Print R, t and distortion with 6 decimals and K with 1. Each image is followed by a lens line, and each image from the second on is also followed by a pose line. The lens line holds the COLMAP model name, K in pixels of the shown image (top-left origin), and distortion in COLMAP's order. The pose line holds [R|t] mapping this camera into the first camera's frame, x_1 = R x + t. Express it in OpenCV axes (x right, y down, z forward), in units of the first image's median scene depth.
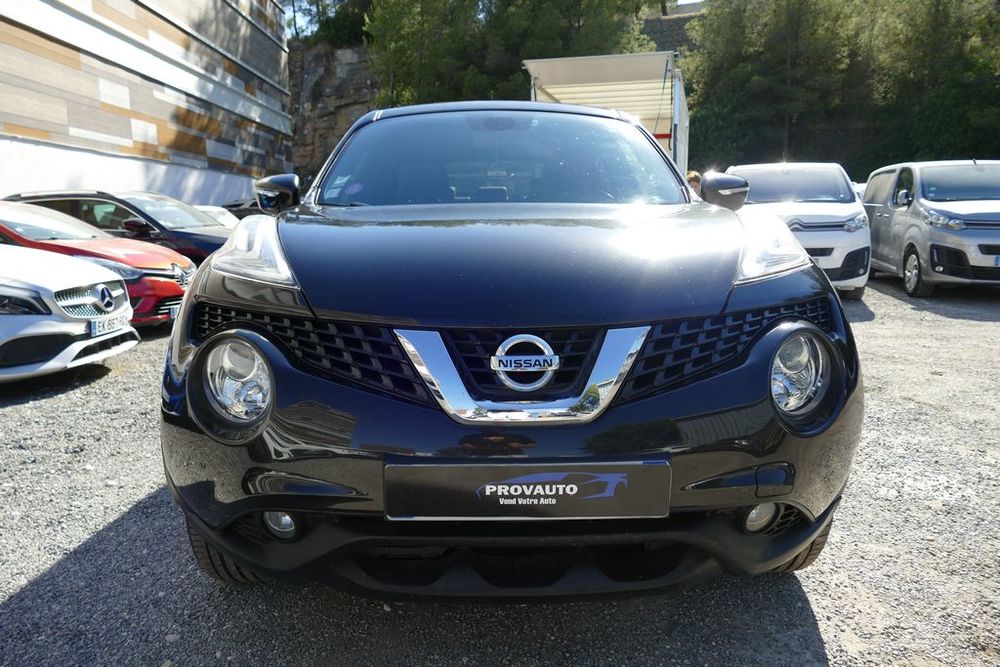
lens RADIAL K [[719.2, 0, 500.0], [0, 719.2, 333.5], [0, 0, 1]] dist [-0.008582, -0.004633]
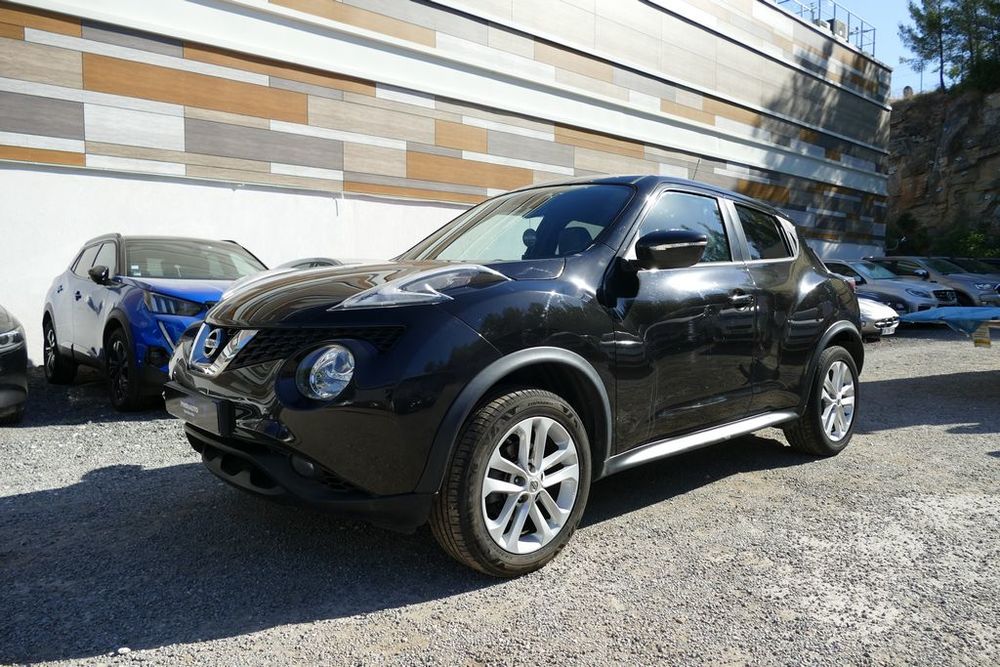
lens RADIAL K [[712.2, 0, 500.0], [0, 712.2, 333.5], [0, 0, 1]] dist [0.001690, 0.000135]
pose [[0.658418, 0.069891, -0.749401, 0.105724], [-0.134230, 0.990621, -0.025546, -0.002037], [0.740586, 0.117412, 0.661624, 0.017849]]
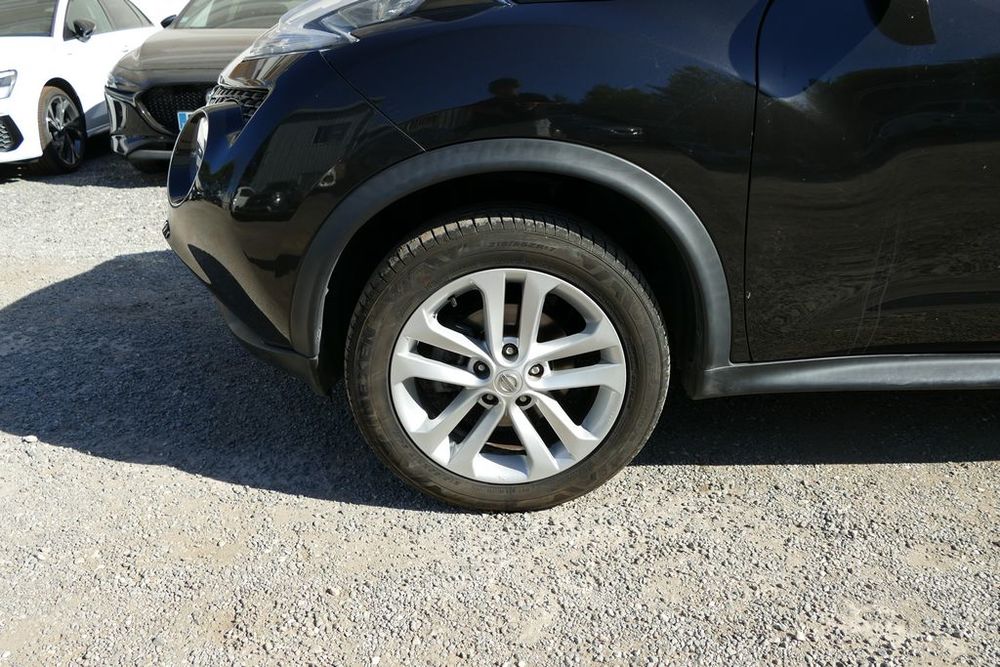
lens RADIAL K [[801.6, 0, 500.0], [0, 801.6, 333.5], [0, 0, 1]] dist [-0.003098, -0.000163]
pose [[0.000787, 0.375299, -0.926904, 0.094359], [-0.153856, 0.915913, 0.370718, -0.011763], [0.988093, 0.142317, 0.058463, 0.084571]]
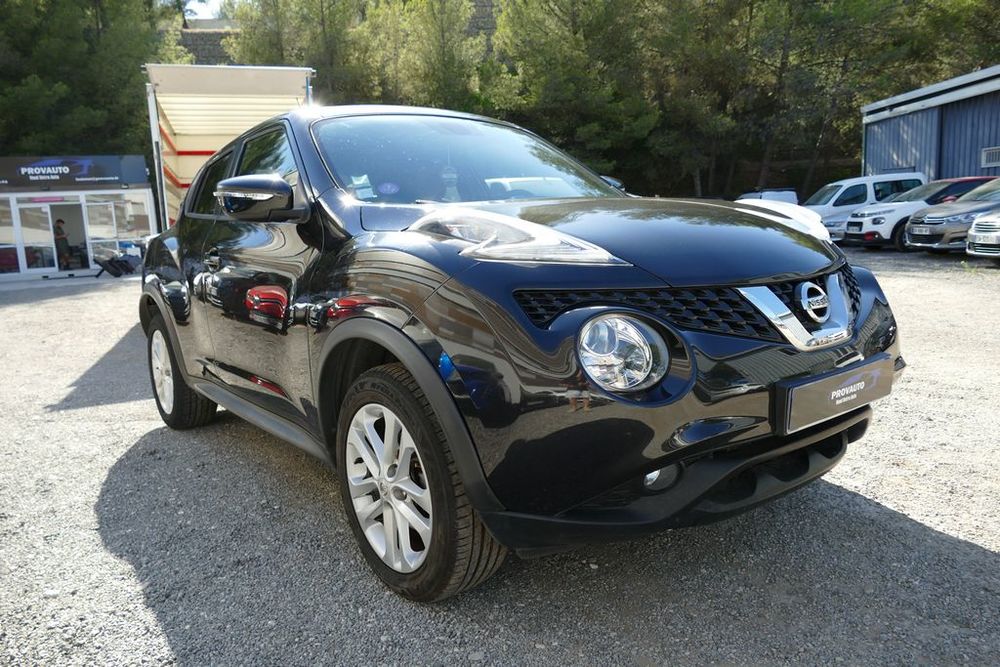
lens RADIAL K [[719.2, 0, 500.0], [0, 719.2, 333.5], [0, 0, 1]] dist [-0.008582, -0.004633]
pose [[0.800246, -0.125108, 0.586477, -0.068169], [0.140486, 0.989891, 0.019472, -0.000566], [-0.582984, 0.066810, 0.809732, 0.014165]]
